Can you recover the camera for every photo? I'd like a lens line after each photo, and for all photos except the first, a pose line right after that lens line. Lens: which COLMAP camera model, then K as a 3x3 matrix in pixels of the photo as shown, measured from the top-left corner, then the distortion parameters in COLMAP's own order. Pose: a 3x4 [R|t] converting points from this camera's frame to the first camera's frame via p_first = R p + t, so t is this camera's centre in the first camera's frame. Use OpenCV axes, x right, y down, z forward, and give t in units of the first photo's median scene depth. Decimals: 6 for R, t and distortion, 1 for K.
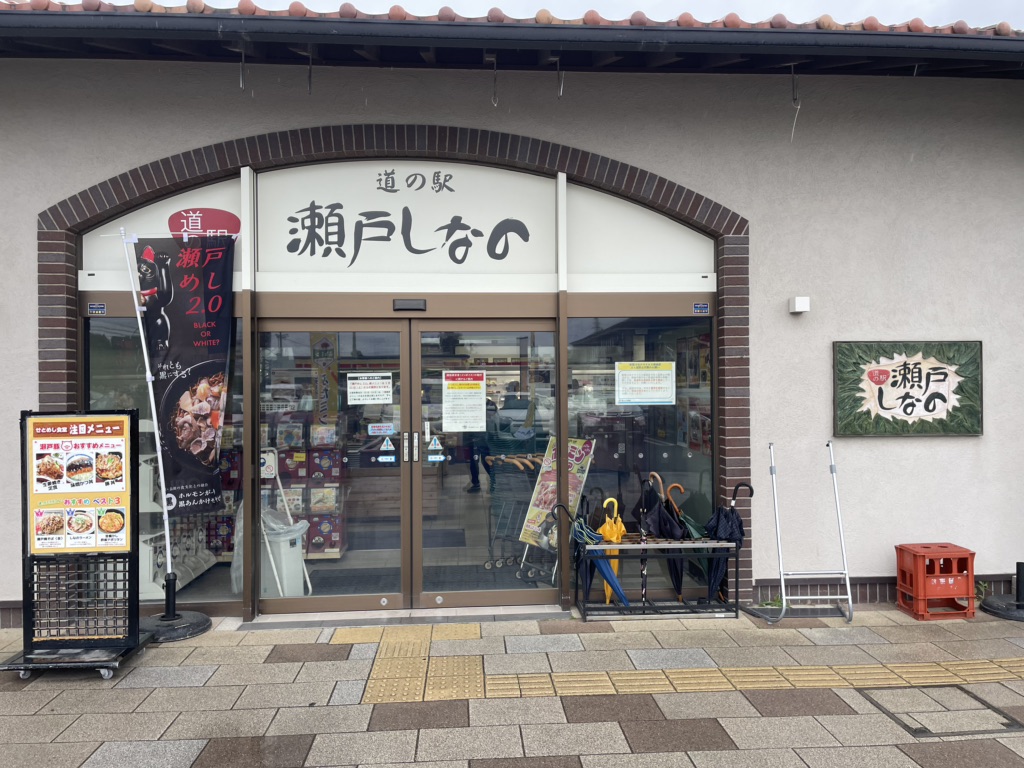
lens RADIAL K [[734.2, 0, 528.3], [0, 734.2, 387.8], [0, 0, 1]] dist [0.051420, -0.050387]
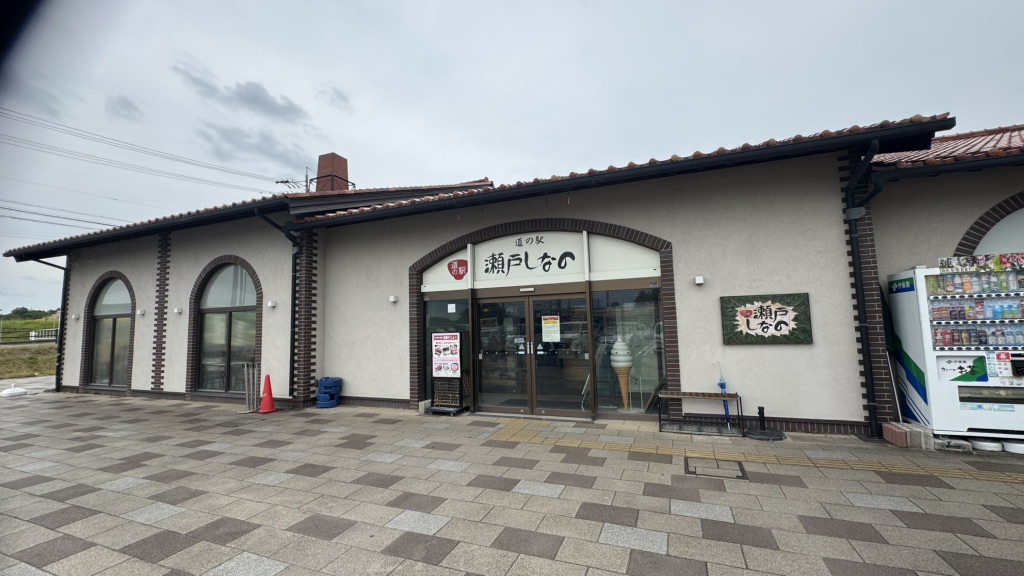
lens RADIAL K [[406.5, 0, 512.7], [0, 406.5, 286.2], [0, 0, 1]] dist [-0.008030, -0.000359]
pose [[0.900410, -0.058057, -0.431151, 0.384780], [0.025081, 0.996334, -0.081785, -0.014965], [0.434319, 0.062827, 0.898566, -0.257328]]
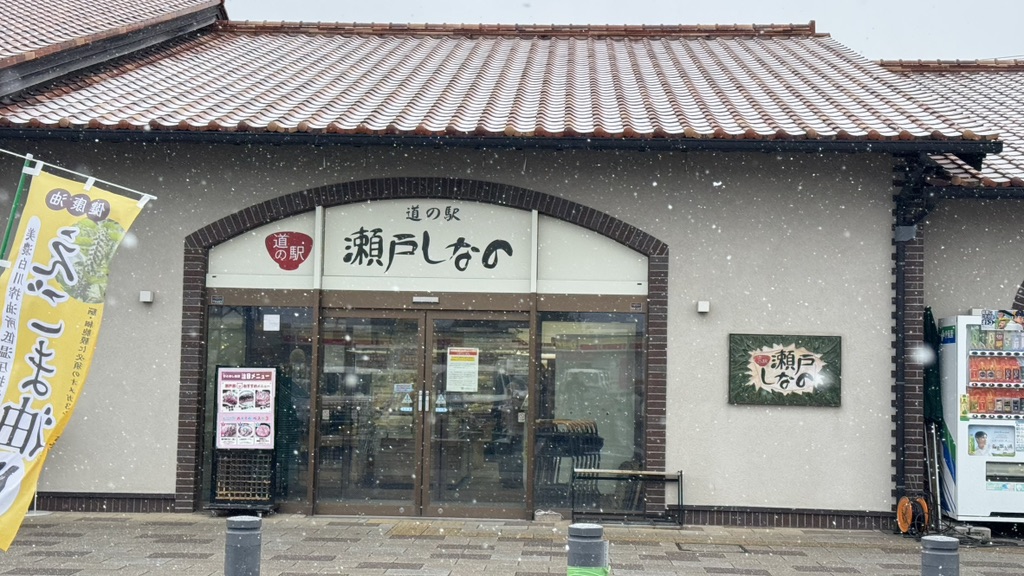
lens RADIAL K [[1348.7, 0, 510.7], [0, 1348.7, 285.1], [0, 0, 1]] dist [0.093551, 0.000000]
pose [[0.993900, 0.021874, -0.108099, 0.280229], [-0.027346, 0.998405, -0.049401, -0.017640], [0.106846, 0.052055, 0.992912, -1.560576]]
